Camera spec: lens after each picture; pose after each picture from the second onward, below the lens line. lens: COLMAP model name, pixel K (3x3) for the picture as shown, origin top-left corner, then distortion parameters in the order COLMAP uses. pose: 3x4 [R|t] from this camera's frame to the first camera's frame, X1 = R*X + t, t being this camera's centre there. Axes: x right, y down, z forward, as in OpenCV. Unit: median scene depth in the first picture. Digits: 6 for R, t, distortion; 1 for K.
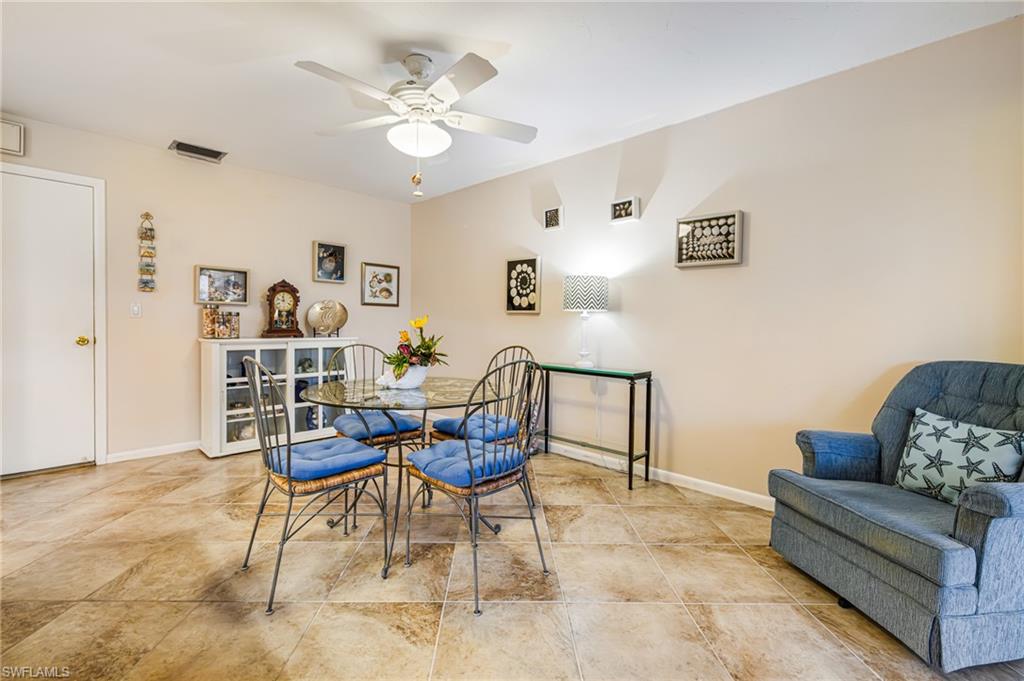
lens RADIAL K [[453.4, 0, 517.6], [0, 453.4, 324.8], [0, 0, 1]] dist [-0.001756, 0.000525]
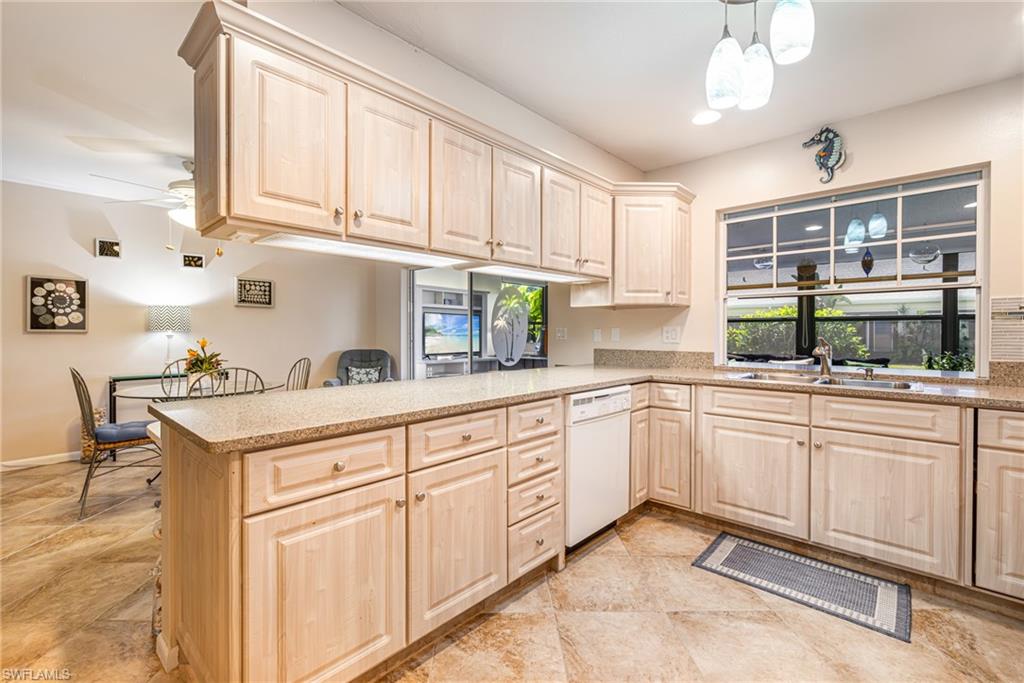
lens RADIAL K [[453.4, 0, 503.3], [0, 453.4, 337.9], [0, 0, 1]] dist [-0.001756, 0.000525]
pose [[-0.015751, -0.024680, 0.999571, -1.079125], [0.002945, 0.999690, 0.024729, -0.036688], [-0.999872, 0.003333, -0.015674, 0.027045]]
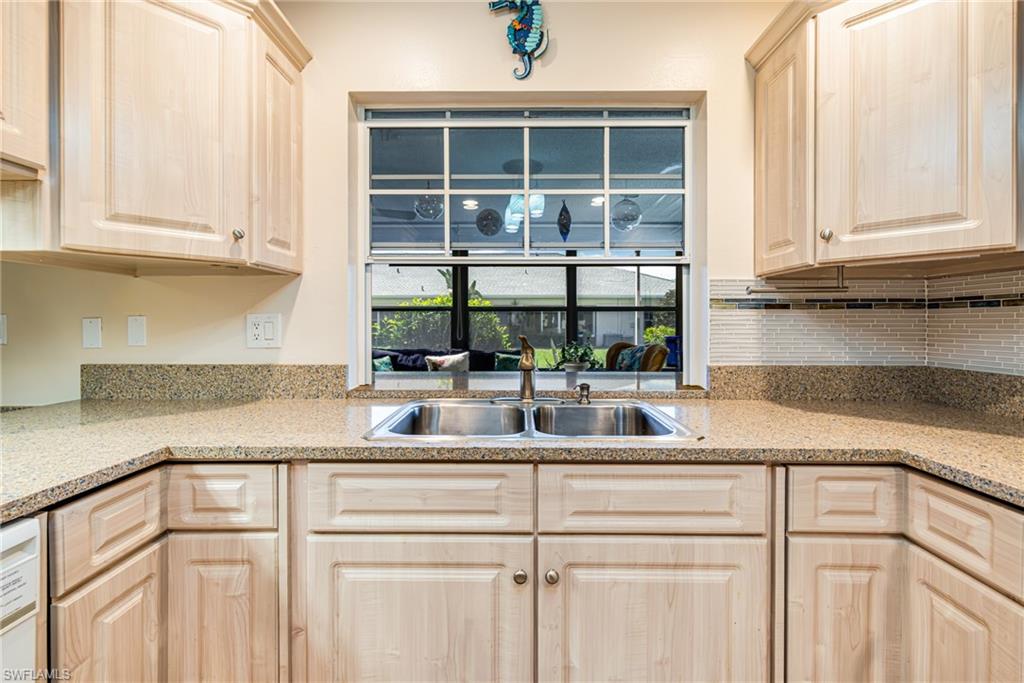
lens RADIAL K [[453.4, 0, 512.6], [0, 453.4, 326.3], [0, 0, 1]] dist [-0.001756, 0.000525]
pose [[-0.682656, -0.019737, 0.730474, -0.661117], [-0.006250, 0.999756, 0.021172, -0.034890], [-0.730713, 0.009888, -0.682613, -0.201360]]
